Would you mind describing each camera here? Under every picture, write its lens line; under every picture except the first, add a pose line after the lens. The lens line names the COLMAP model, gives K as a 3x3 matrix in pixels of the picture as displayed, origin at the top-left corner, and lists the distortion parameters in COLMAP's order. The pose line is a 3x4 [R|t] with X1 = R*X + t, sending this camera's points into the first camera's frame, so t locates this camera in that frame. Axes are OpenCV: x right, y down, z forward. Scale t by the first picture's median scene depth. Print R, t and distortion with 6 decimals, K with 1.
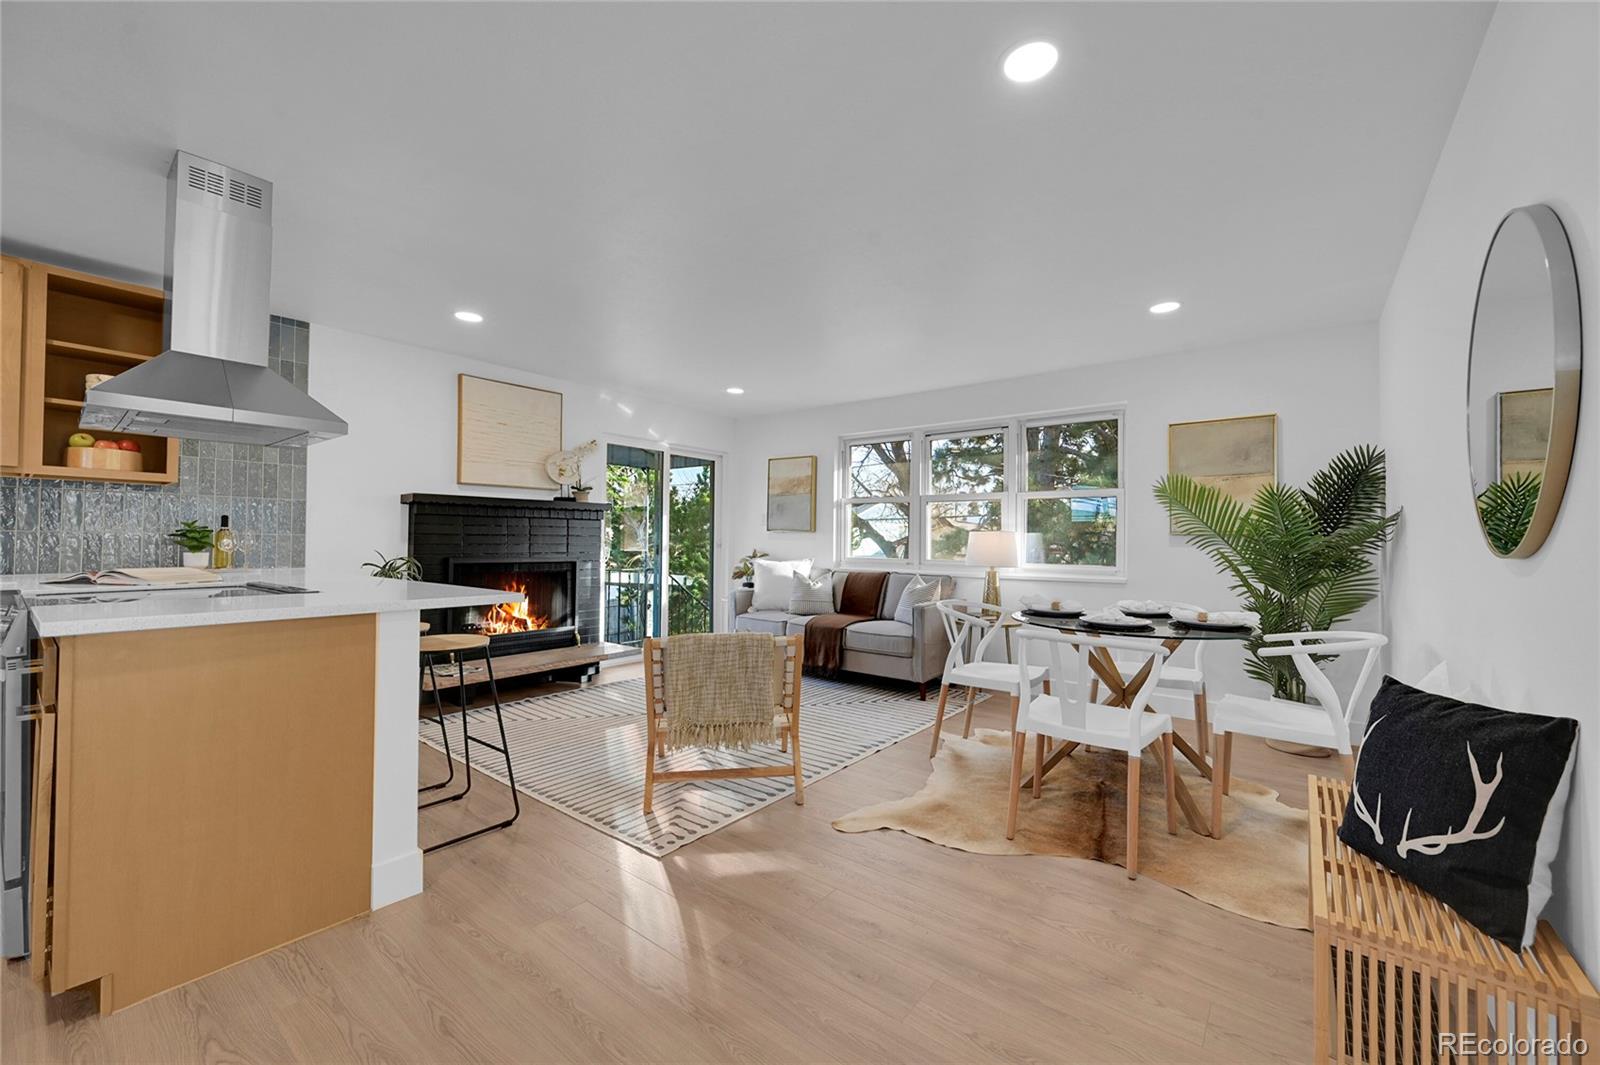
lens RADIAL K [[627.5, 0, 808.6], [0, 627.5, 532.7], [0, 0, 1]] dist [-0.001007, 0.000157]
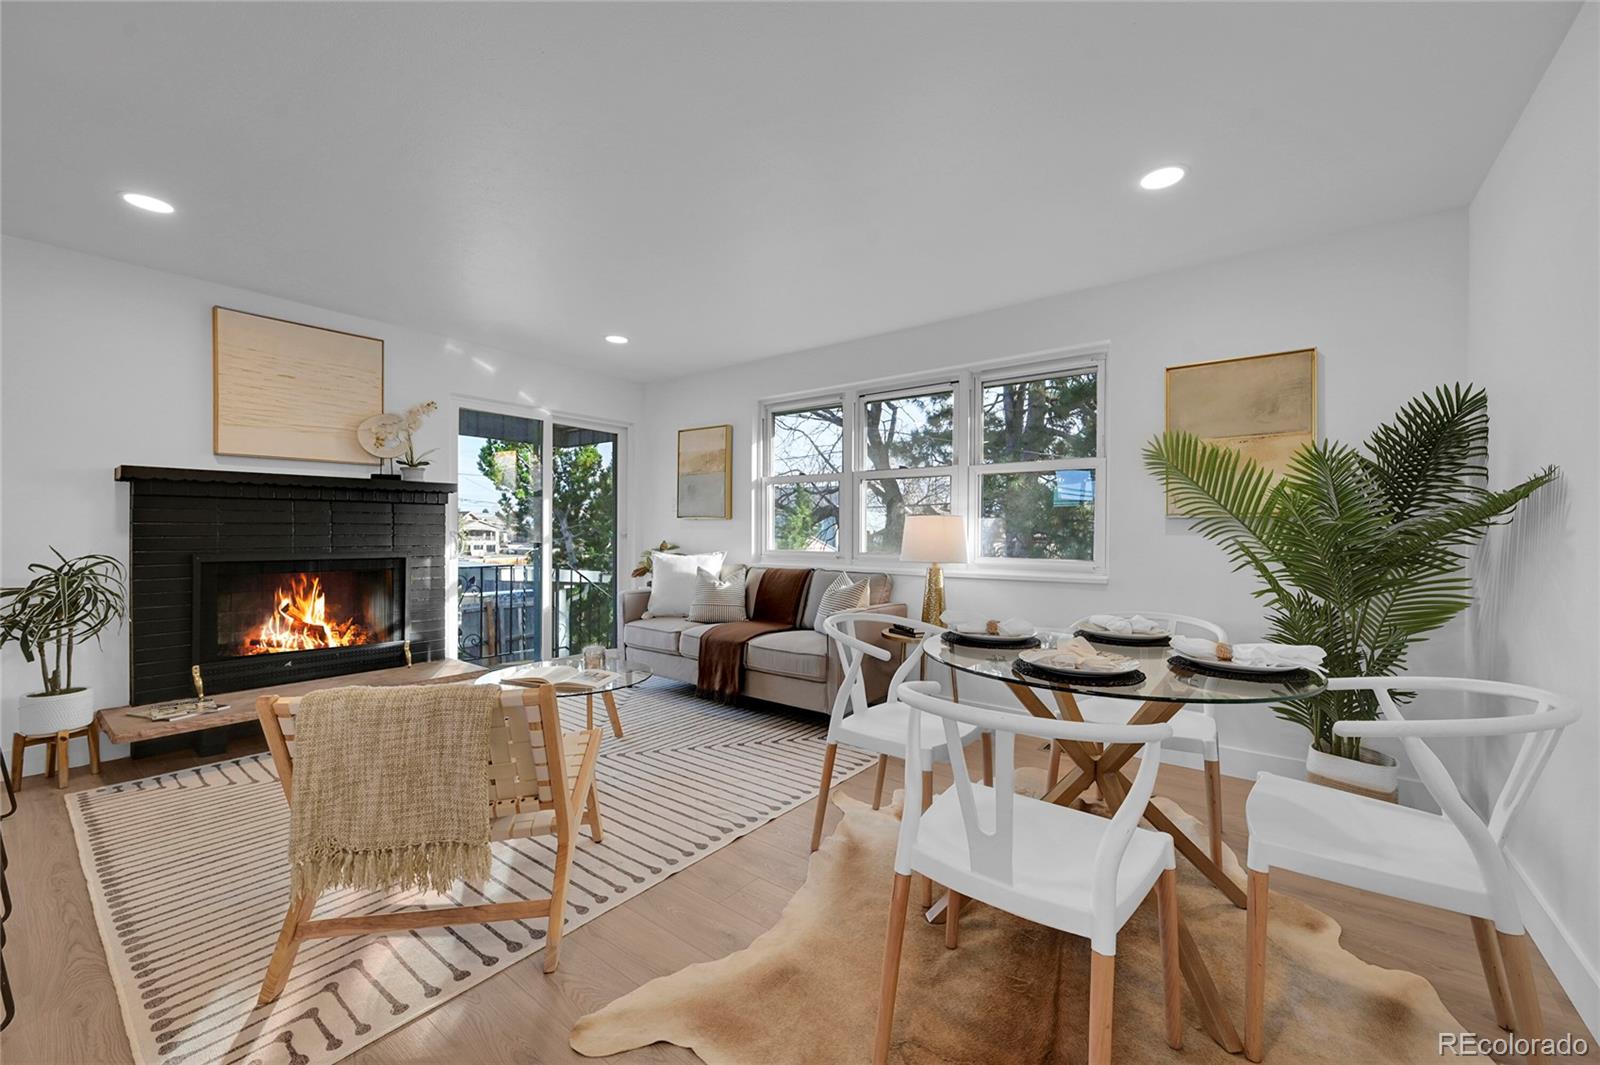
lens RADIAL K [[627.5, 0, 808.1], [0, 627.5, 533.1], [0, 0, 1]] dist [-0.001007, 0.000157]
pose [[0.999931, -0.005270, 0.010517, 0.186908], [0.005092, 0.999844, 0.016919, 0.007745], [-0.010605, -0.016864, 0.999802, 0.338442]]
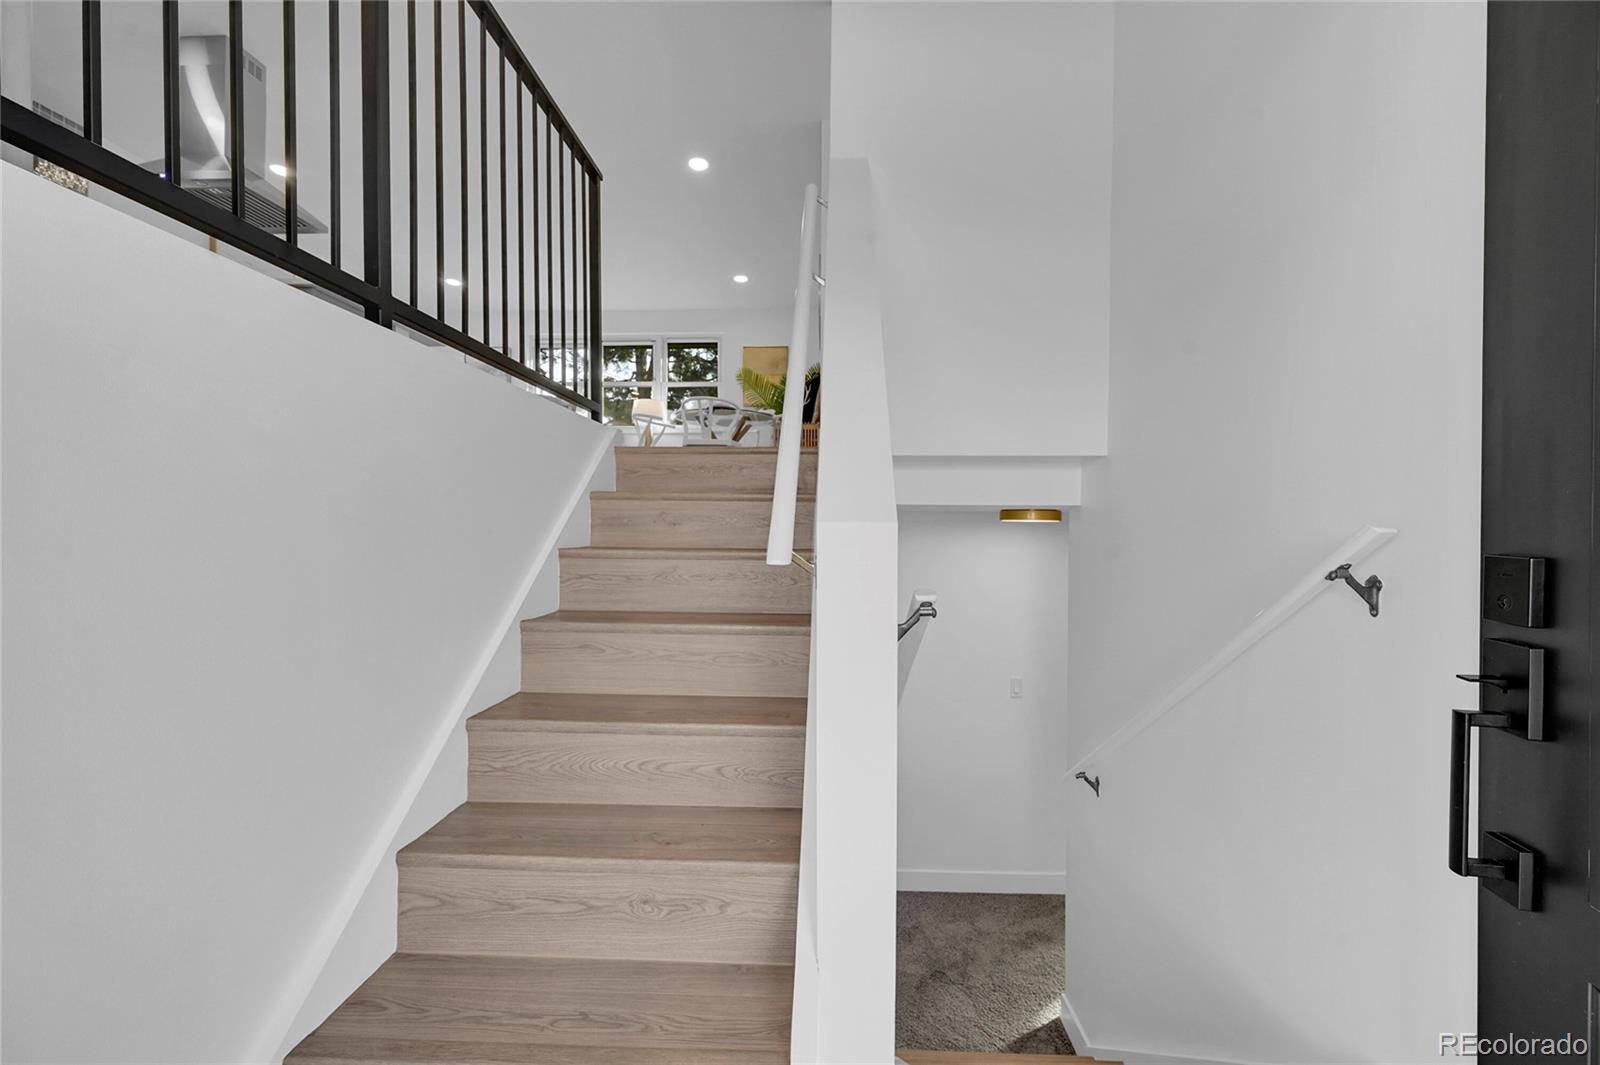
lens RADIAL K [[620.2, 0, 808.0], [0, 620.2, 533.9], [0, 0, 1]] dist [-0.001757, -0.000174]
pose [[0.815332, -0.014908, 0.578802, -0.436735], [-0.003485, 0.999524, 0.030654, 0.413409], [-0.578983, -0.027010, 0.814892, -0.799138]]
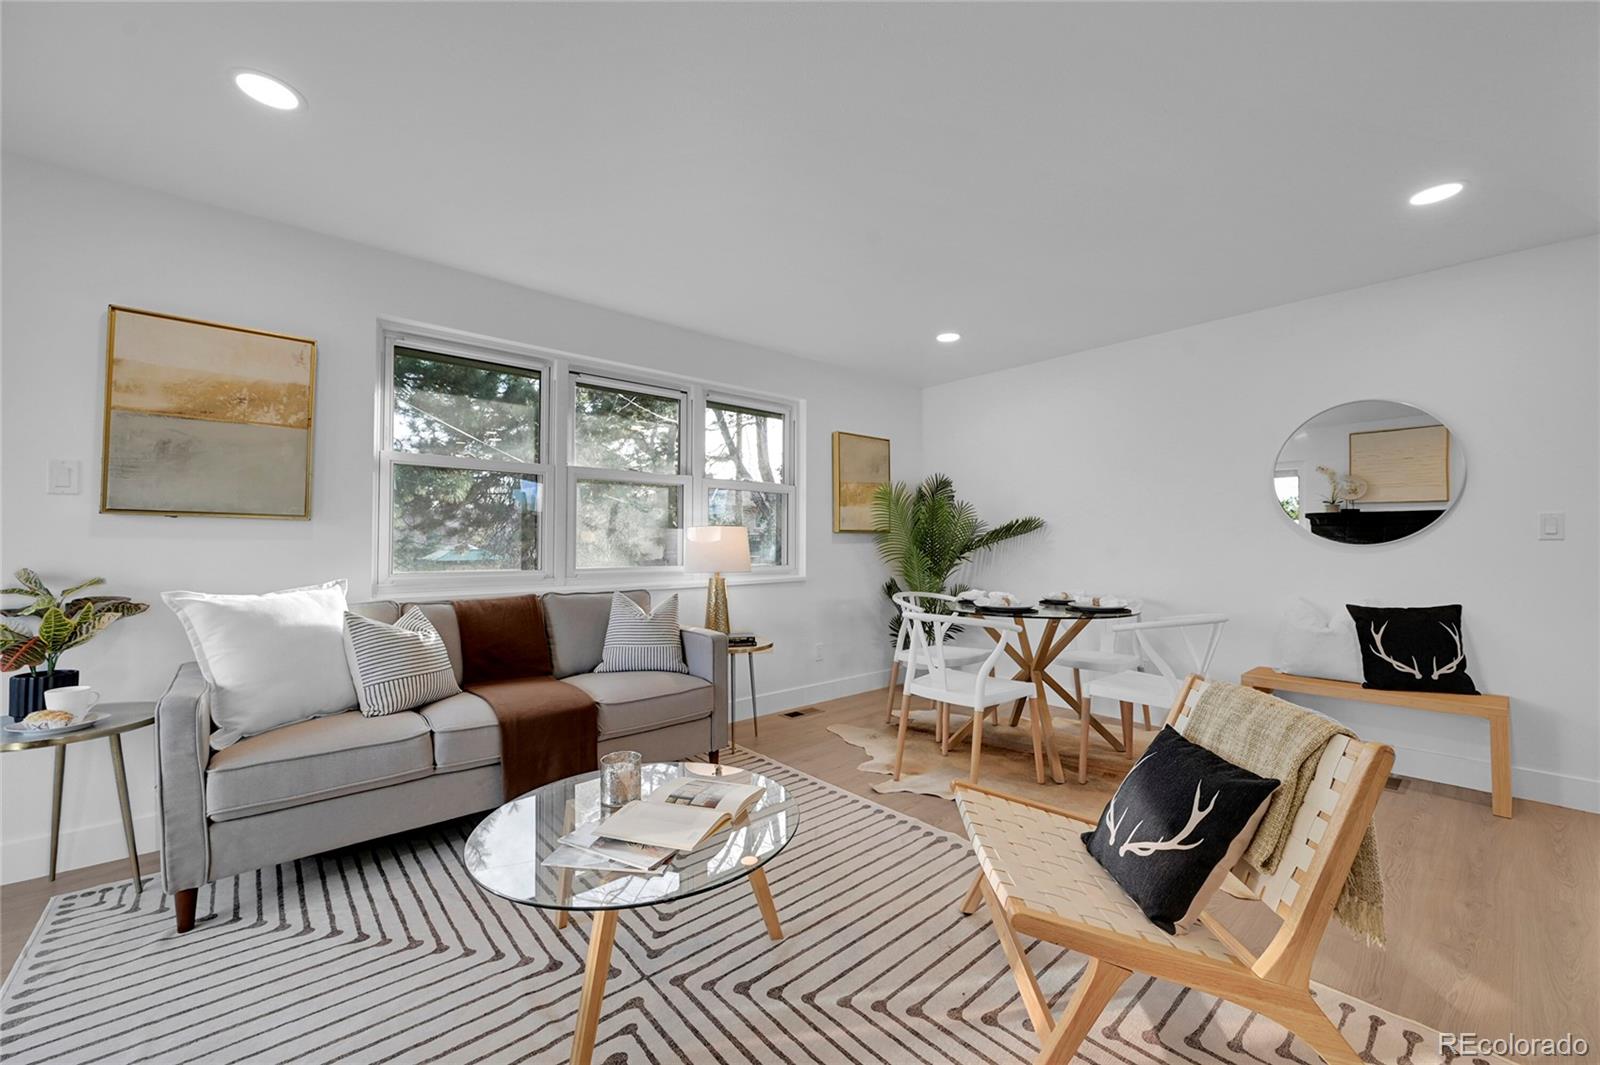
lens RADIAL K [[627.5, 0, 808.5], [0, 627.5, 533.5], [0, 0, 1]] dist [-0.001007, 0.000157]
pose [[0.183886, 0.004210, 0.982939, -0.641173], [-0.011607, 0.999930, -0.002111, 0.010064], [-0.982879, -0.011021, 0.183922, 1.072322]]
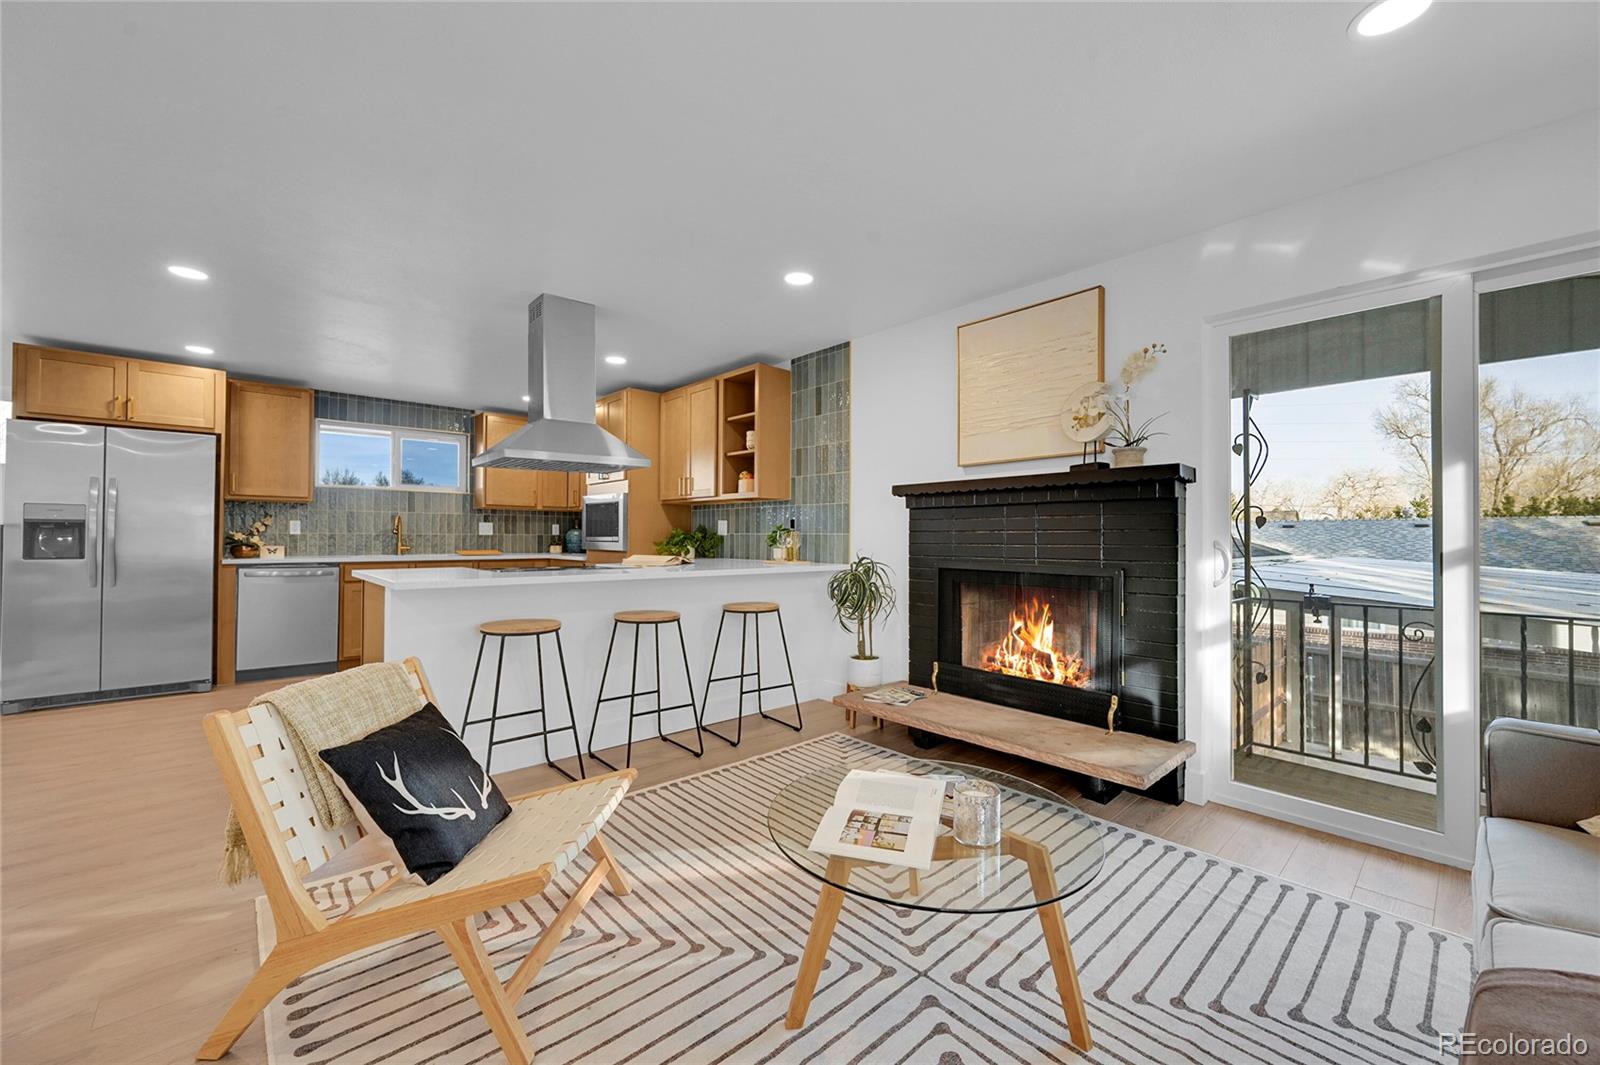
lens RADIAL K [[627.5, 0, 808.3], [0, 627.5, 530.8], [0, 0, 1]] dist [-0.001007, 0.000157]
pose [[-0.162527, -0.020734, -0.986486, 0.337432], [0.005403, 0.999746, -0.021903, 0.024731], [0.986689, -0.008890, -0.162373, 1.282035]]
